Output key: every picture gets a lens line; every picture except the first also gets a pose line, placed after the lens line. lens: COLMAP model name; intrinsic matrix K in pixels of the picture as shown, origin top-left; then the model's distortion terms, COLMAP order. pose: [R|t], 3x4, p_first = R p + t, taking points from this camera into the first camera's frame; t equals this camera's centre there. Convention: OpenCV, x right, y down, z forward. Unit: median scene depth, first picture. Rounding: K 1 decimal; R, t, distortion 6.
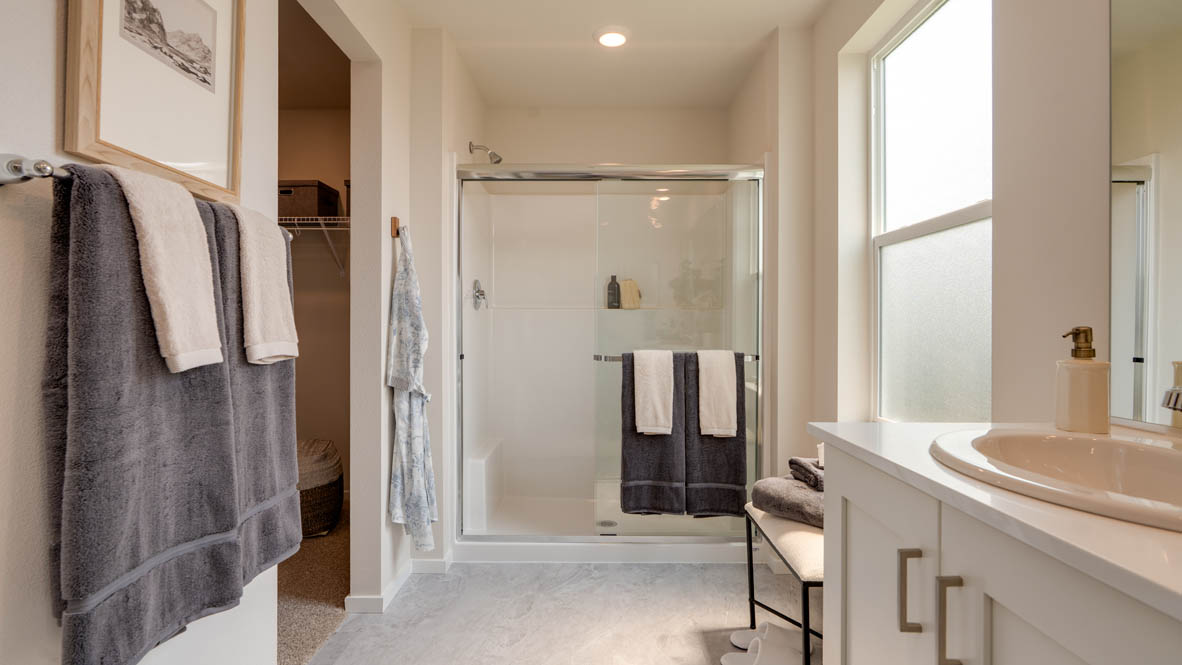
lens RADIAL K [[573.6, 0, 591.0], [0, 573.6, 332.5], [0, 0, 1]] dist [-0.010394, 0.000191]
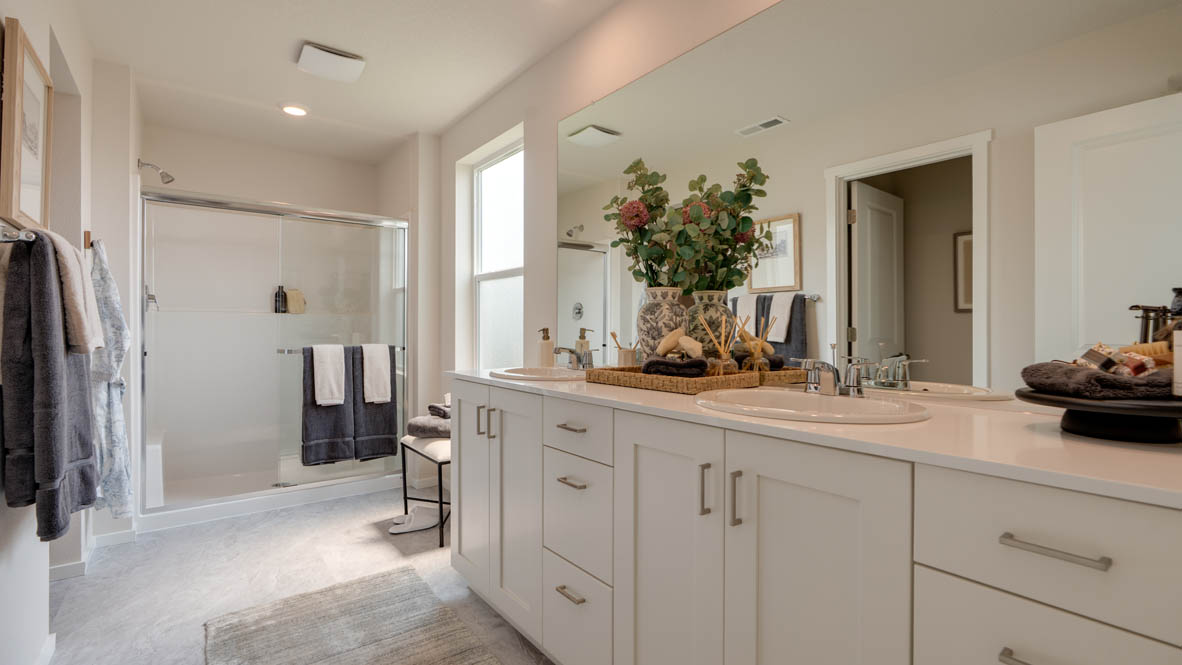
lens RADIAL K [[534.3, 0, 591.2], [0, 534.3, 327.9], [0, 0, 1]] dist [-0.008970, 0.000761]
pose [[0.790959, 0.001331, 0.611867, -0.180934], [0.005081, 0.999949, -0.008743, 0.005151], [-0.611848, 0.010025, 0.790912, -0.412196]]
